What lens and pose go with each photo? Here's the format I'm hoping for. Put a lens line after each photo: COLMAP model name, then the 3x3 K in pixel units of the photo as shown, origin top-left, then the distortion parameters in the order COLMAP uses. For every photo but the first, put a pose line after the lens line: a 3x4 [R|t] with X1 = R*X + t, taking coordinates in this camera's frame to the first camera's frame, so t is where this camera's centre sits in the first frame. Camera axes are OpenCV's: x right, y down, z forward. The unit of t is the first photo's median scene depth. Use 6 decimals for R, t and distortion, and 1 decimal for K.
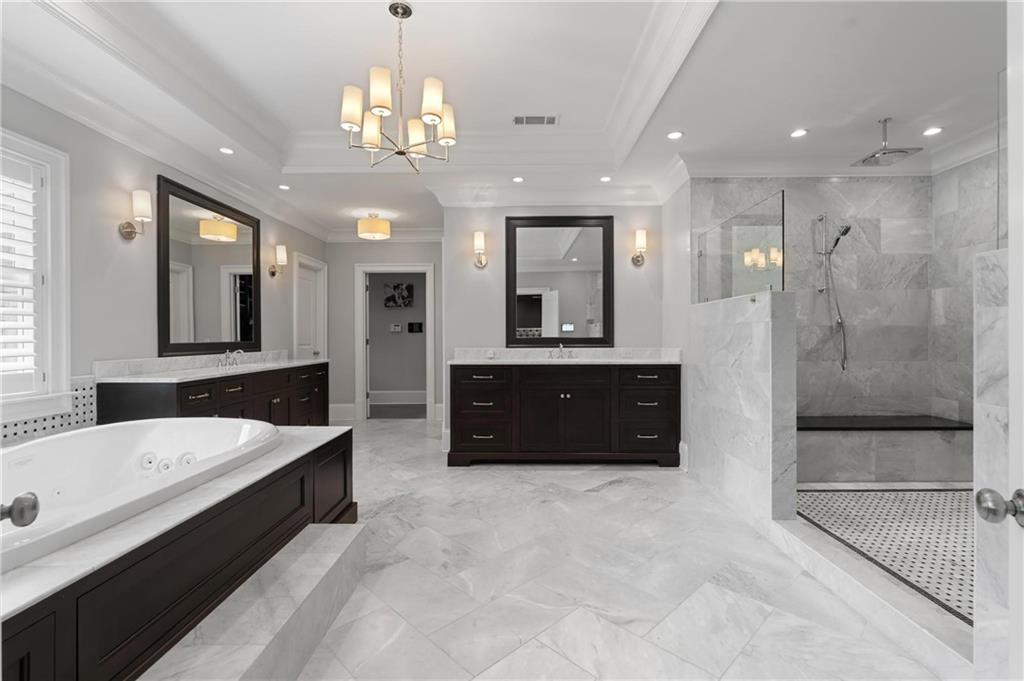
lens RADIAL K [[472.9, 0, 512.0], [0, 472.9, 337.5], [0, 0, 1]] dist [-0.012549, -0.000010]
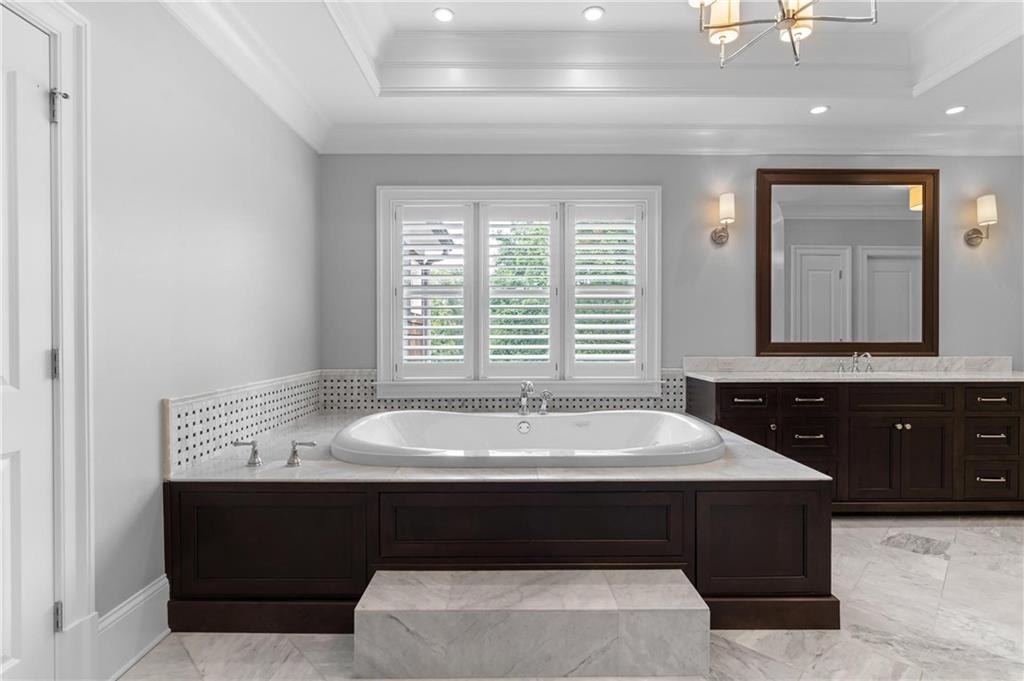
lens RADIAL K [[500.8, 0, 511.6], [0, 500.8, 340.1], [0, 0, 1]] dist [0.004133, 0.000110]
pose [[0.009214, 0.014172, -0.999857, 0.310834], [-0.000966, 0.999899, 0.014164, -0.006860], [0.999957, 0.000835, 0.009227, 0.517065]]
